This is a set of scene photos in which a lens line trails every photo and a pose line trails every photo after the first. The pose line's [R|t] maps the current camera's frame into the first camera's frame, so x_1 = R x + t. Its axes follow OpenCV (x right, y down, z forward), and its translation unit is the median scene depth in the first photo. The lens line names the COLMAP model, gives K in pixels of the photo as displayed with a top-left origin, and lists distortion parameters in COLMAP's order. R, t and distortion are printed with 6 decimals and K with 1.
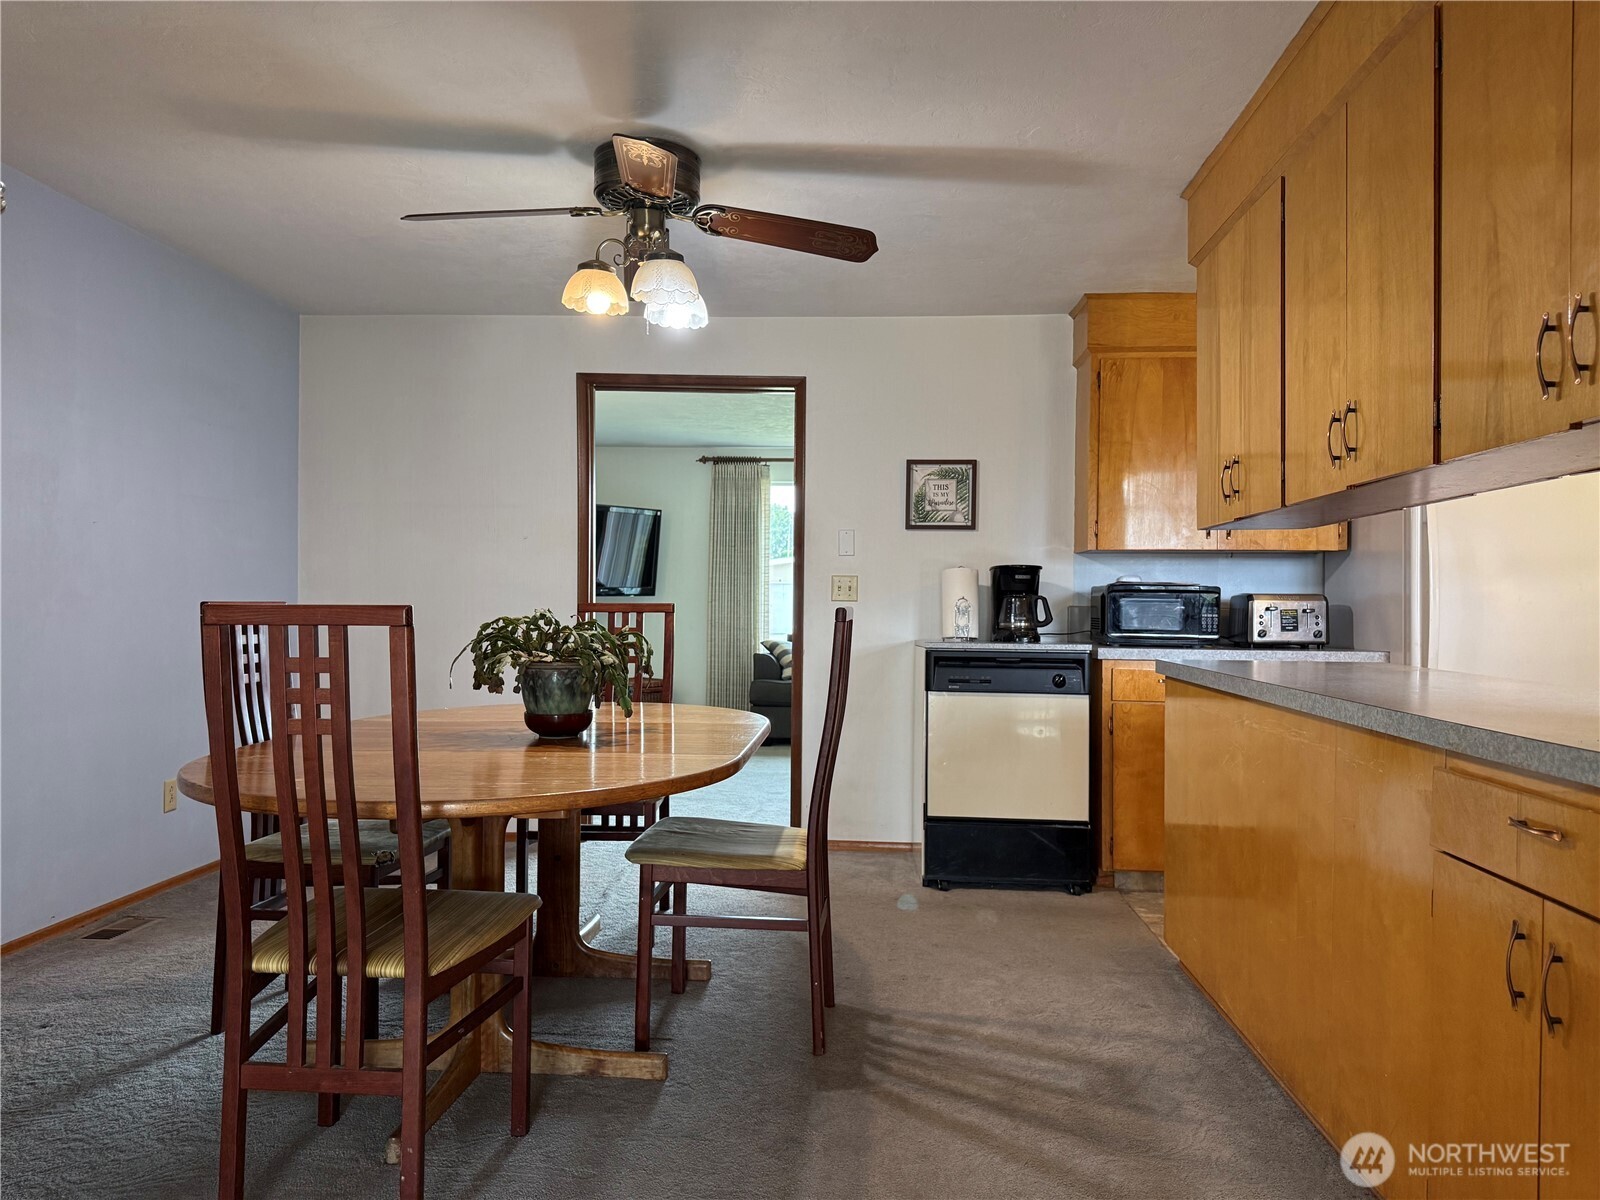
lens RADIAL K [[1135.0, 0, 800.0], [0, 1135.0, 600.0], [0, 0, 1]] dist [0.124897, -0.188051]
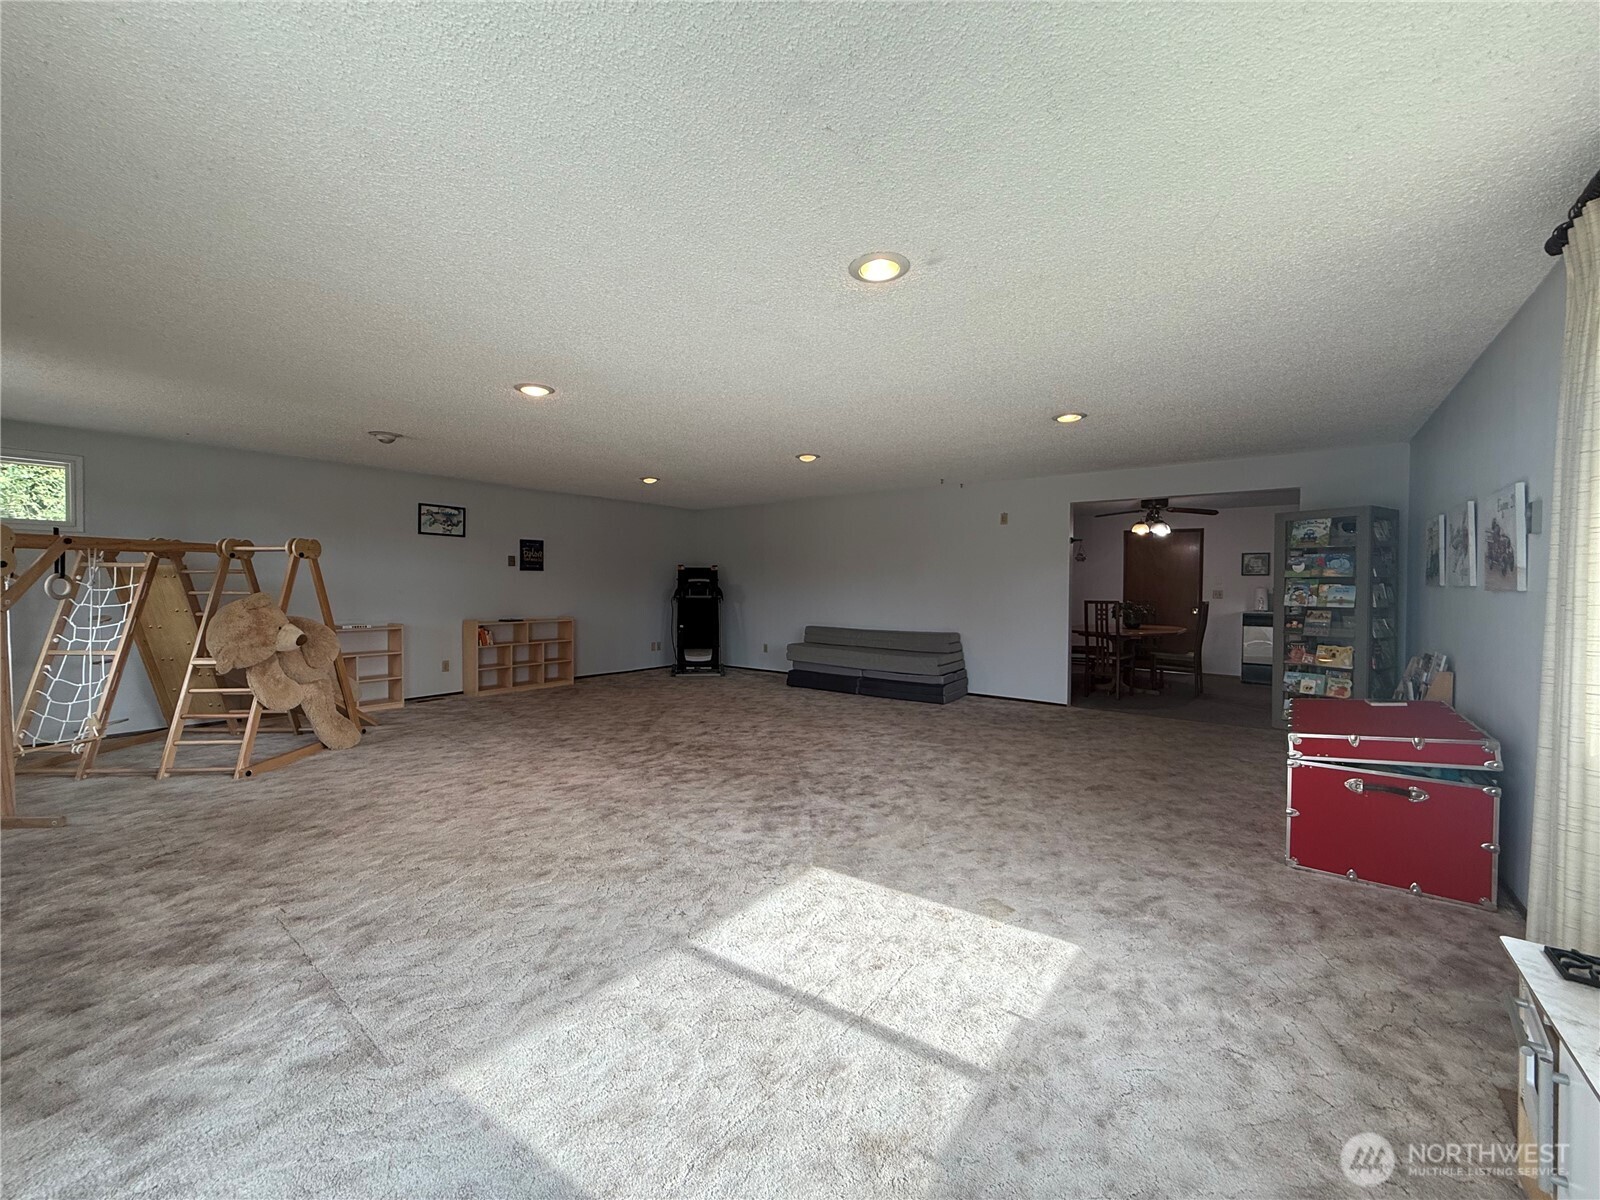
lens RADIAL K [[642.2, 0, 797.4], [0, 642.2, 597.8], [0, 0, 1]] dist [0.000941, -0.000002]
pose [[0.831673, -0.000635, -0.555265, 0.068141], [0.002043, 0.999996, 0.001918, -0.009348], [0.555262, -0.002730, 0.831671, -1.284816]]
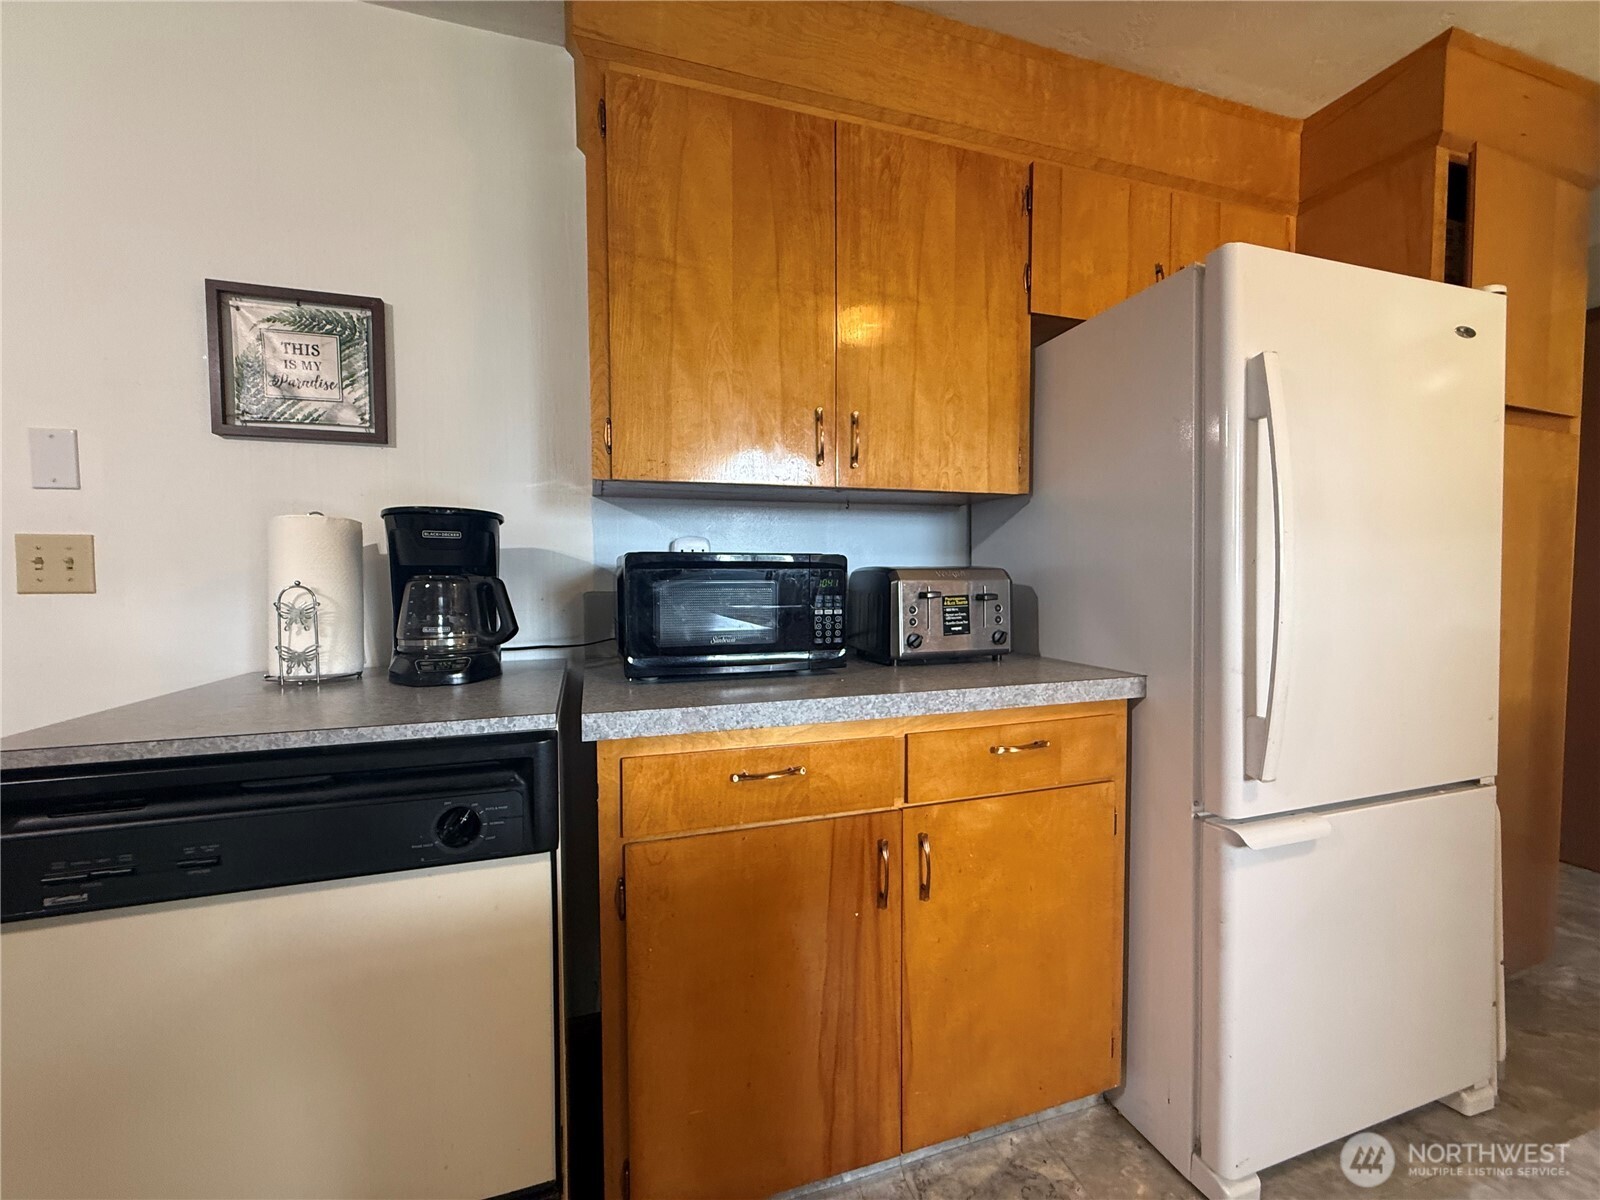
lens RADIAL K [[642.2, 0, 797.4], [0, 642.2, 597.8], [0, 0, 1]] dist [0.000941, -0.000002]
pose [[0.931219, -0.028959, 0.363309, 0.250514], [0.010208, 0.998520, 0.053427, -0.008513], [-0.364318, -0.046043, 0.930136, 0.771871]]
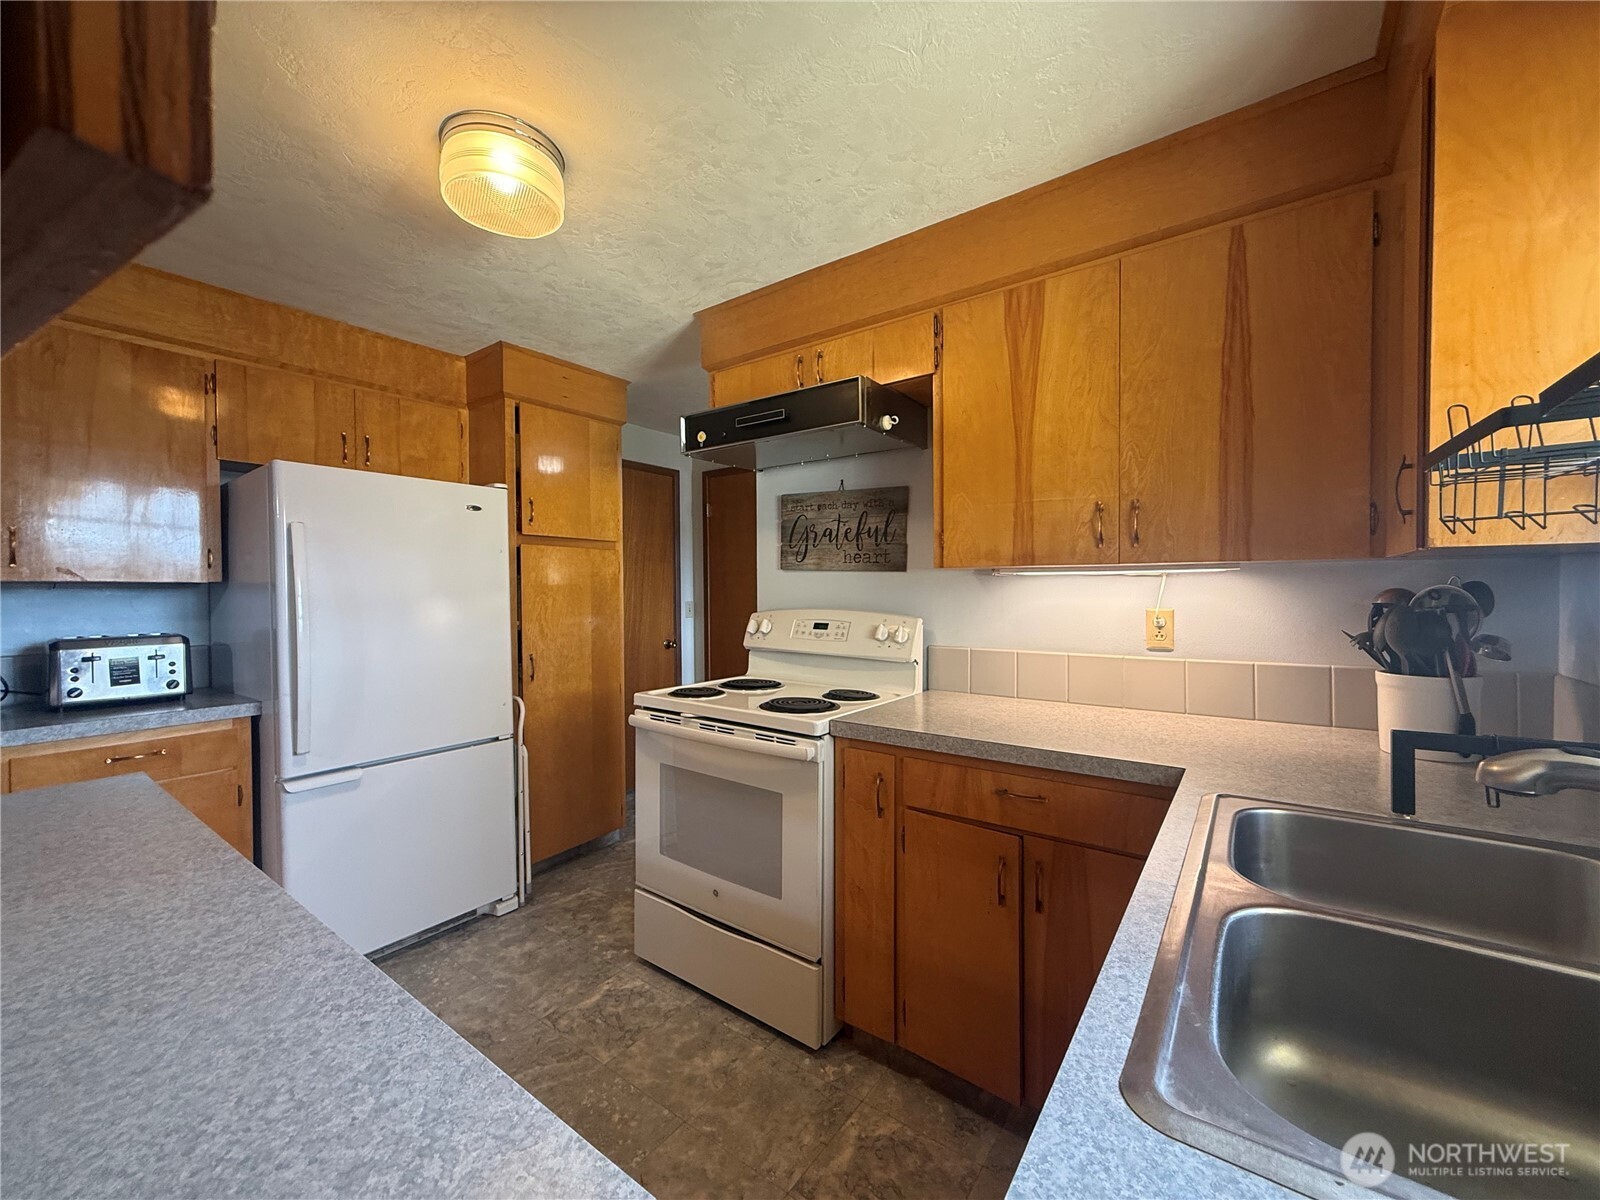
lens RADIAL K [[642.2, 0, 797.4], [0, 642.2, 597.8], [0, 0, 1]] dist [0.000941, -0.000002]
pose [[0.528987, -0.020996, 0.848370, 0.307987], [0.005757, 0.999760, 0.021153, -0.041250], [-0.848610, -0.006306, 0.528981, 0.391348]]
